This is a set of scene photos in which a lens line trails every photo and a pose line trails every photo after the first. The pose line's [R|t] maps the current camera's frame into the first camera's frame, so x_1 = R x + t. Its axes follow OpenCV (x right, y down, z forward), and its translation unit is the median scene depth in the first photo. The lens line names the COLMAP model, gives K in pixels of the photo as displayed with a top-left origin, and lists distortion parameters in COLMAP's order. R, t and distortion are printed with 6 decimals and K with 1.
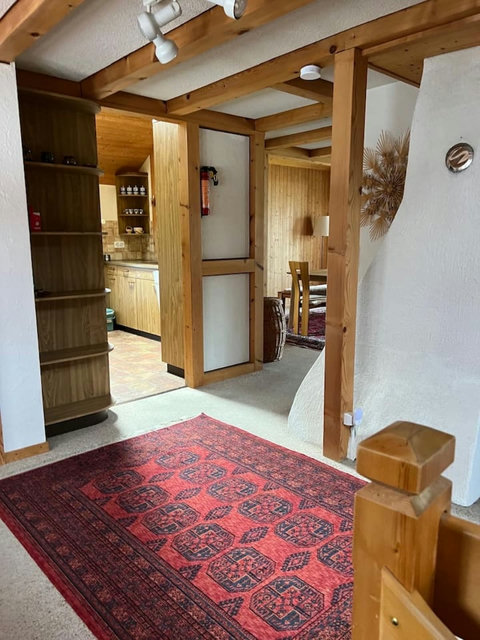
lens RADIAL K [[486.9, 0, 240.2], [0, 486.9, 321.9], [0, 0, 1]] dist [0.041830, 0.001061]
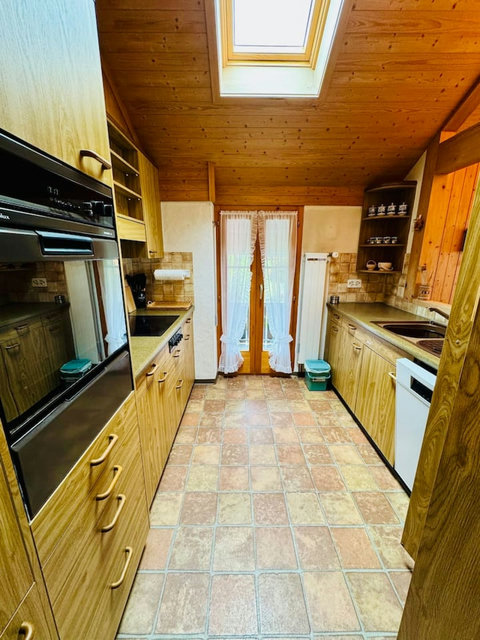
lens RADIAL K [[252.4, 0, 237.5], [0, 252.4, 319.8], [0, 0, 1]] dist [-0.000474, 0.000039]
pose [[0.748841, 0.173110, -0.639742, -0.118385], [-0.120926, 0.984769, 0.124924, -0.129686], [0.651624, -0.016187, 0.758369, 0.571228]]
